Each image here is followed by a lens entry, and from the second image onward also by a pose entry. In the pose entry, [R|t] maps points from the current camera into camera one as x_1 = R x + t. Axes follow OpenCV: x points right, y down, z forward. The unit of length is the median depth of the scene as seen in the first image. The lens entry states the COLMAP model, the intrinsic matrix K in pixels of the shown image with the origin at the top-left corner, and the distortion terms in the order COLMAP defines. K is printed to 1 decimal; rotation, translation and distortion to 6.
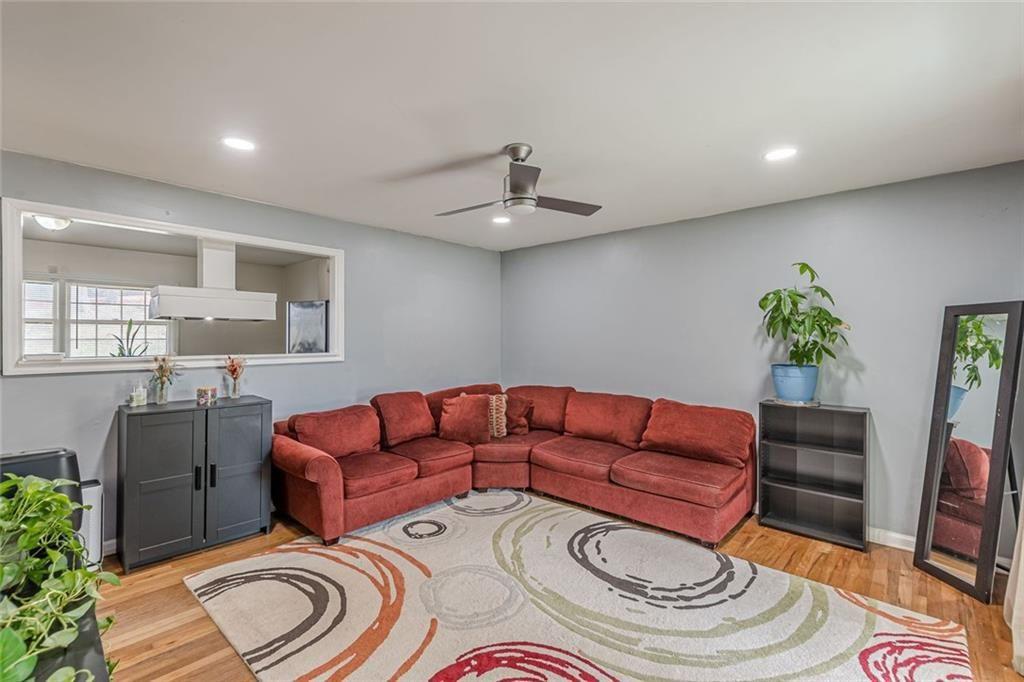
lens RADIAL K [[448.8, 0, 509.3], [0, 448.8, 338.3], [0, 0, 1]] dist [-0.001723, -0.001544]
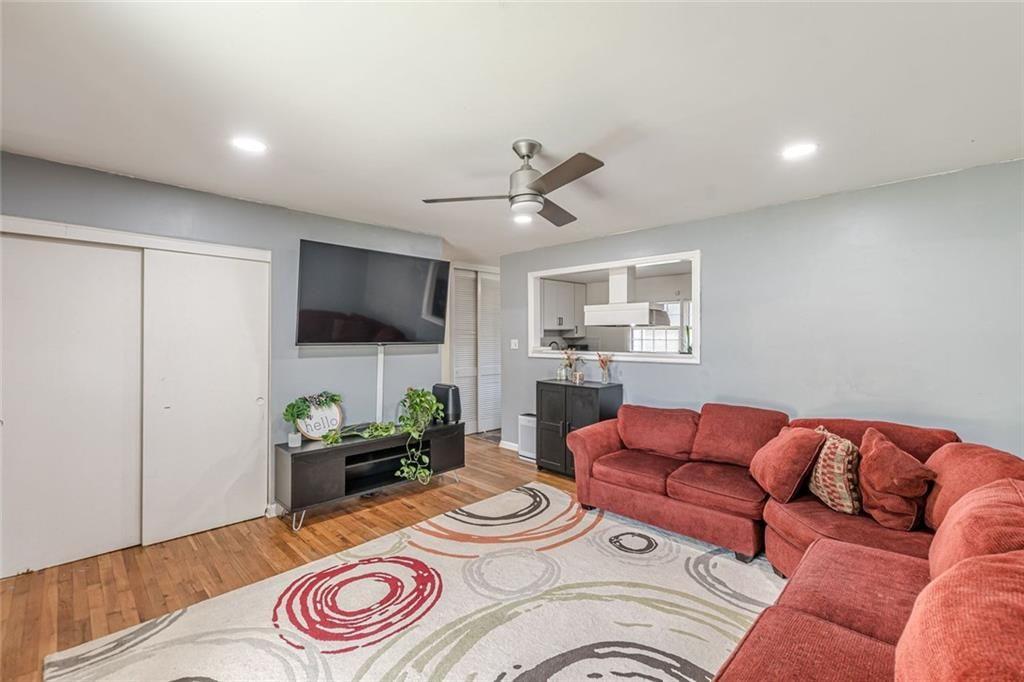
lens RADIAL K [[448.8, 0, 513.8], [0, 448.8, 330.9], [0, 0, 1]] dist [-0.001723, -0.001544]
pose [[-0.042278, -0.014608, -0.998999, 0.900910], [-0.008616, 0.999861, -0.014256, -0.005570], [0.999069, 0.008005, -0.042398, 0.917742]]
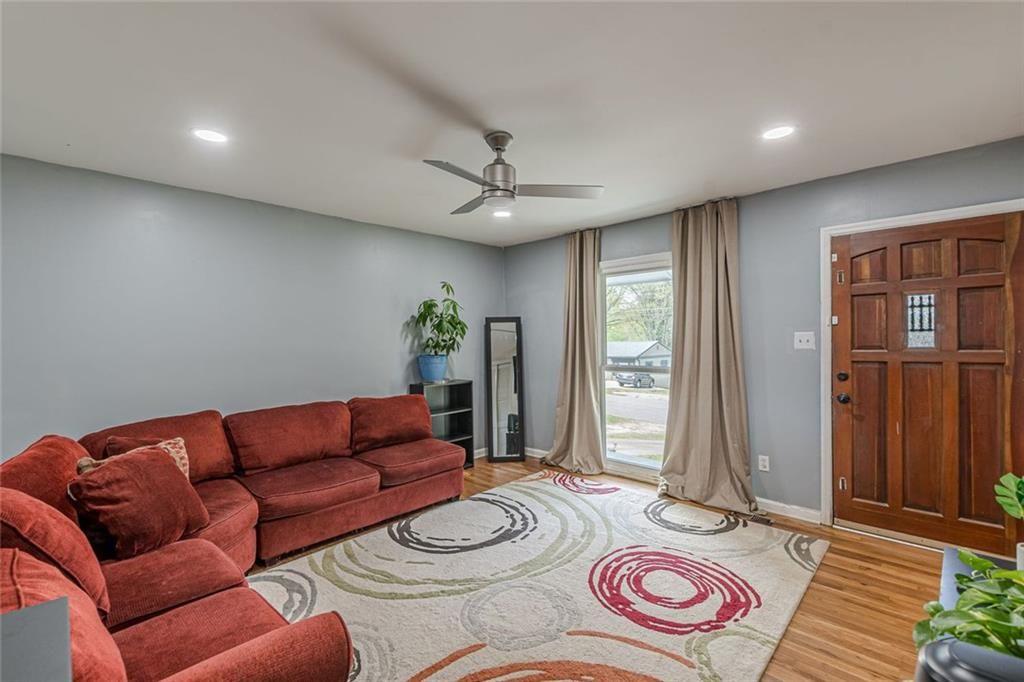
lens RADIAL K [[448.8, 0, 514.9], [0, 448.8, 341.8], [0, 0, 1]] dist [-0.001723, -0.001544]
pose [[0.028575, -0.019602, 0.999399, -0.869443], [0.018216, 0.999652, 0.019086, 0.000011], [-0.999426, 0.017660, 0.028923, 0.854705]]
